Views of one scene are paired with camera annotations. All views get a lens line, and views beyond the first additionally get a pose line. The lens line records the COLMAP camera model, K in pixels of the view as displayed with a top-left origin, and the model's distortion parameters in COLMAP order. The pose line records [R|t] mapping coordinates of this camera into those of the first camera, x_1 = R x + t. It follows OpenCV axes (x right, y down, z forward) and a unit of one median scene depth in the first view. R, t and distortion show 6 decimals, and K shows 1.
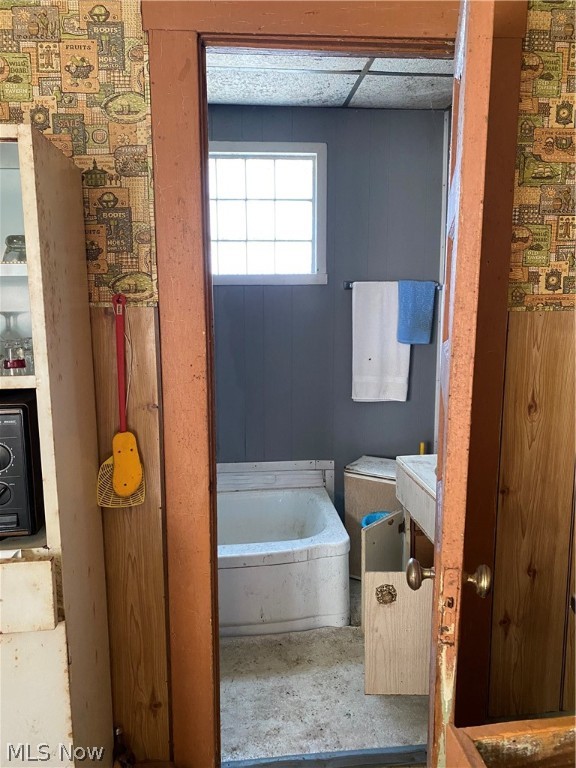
lens RADIAL K [[580.0, 0, 288.0], [0, 580.0, 384.0], [0, 0, 1]] dist [-0.000434, 0.000004]
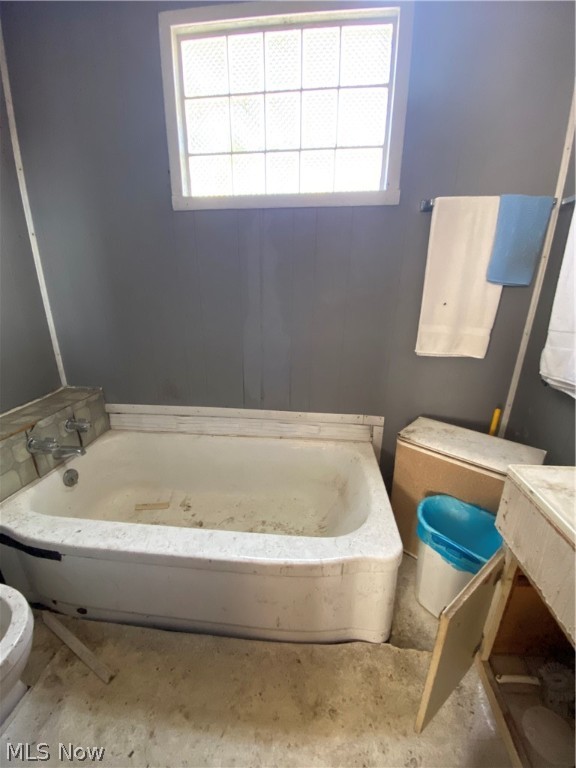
lens RADIAL K [[302.1, 0, 288.0], [0, 302.1, 384.0], [0, 0, 1]] dist [0.000978, -0.000213]
pose [[0.978255, 0.077057, -0.192561, 0.018611], [-0.042357, 0.983080, 0.178212, 0.000762], [0.203035, -0.166181, 0.964967, 0.534536]]
